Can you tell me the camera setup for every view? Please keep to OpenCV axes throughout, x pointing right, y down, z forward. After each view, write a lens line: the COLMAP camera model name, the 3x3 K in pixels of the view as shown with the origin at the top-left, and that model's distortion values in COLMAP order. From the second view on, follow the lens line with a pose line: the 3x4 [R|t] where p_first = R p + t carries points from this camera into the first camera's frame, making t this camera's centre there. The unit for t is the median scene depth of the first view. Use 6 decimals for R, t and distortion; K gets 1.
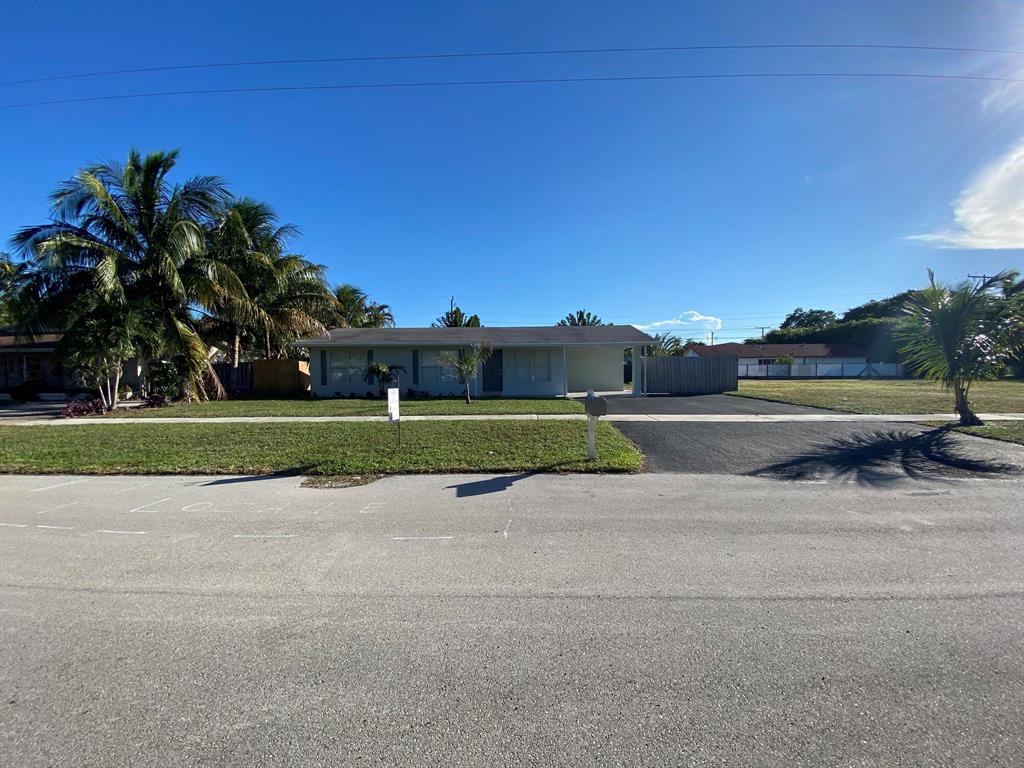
lens RADIAL K [[412.4, 0, 522.7], [0, 412.4, 373.3], [0, 0, 1]] dist [-0.010013, -0.008478]
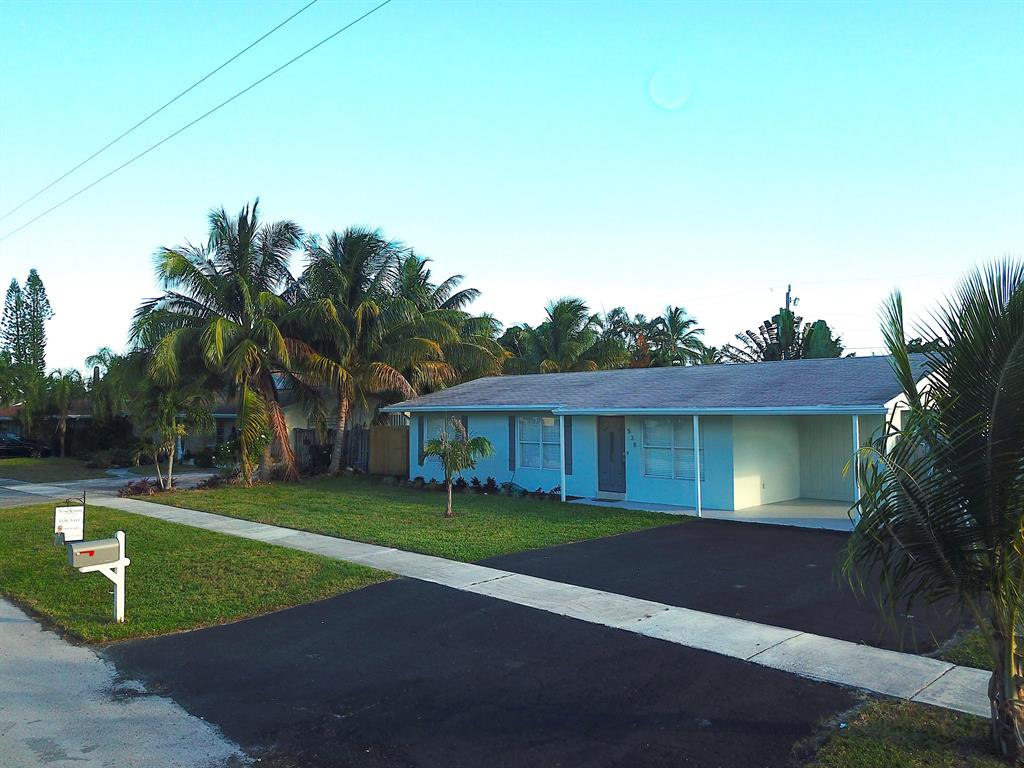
lens RADIAL K [[799.4, 0, 503.3], [0, 799.4, 391.5], [0, 0, 1]] dist [-0.014564, -0.005523]
pose [[0.721675, -0.020440, -0.691930, 0.727286], [-0.000406, 0.999551, -0.029950, -0.075229], [0.692231, 0.021895, 0.721343, 0.155635]]
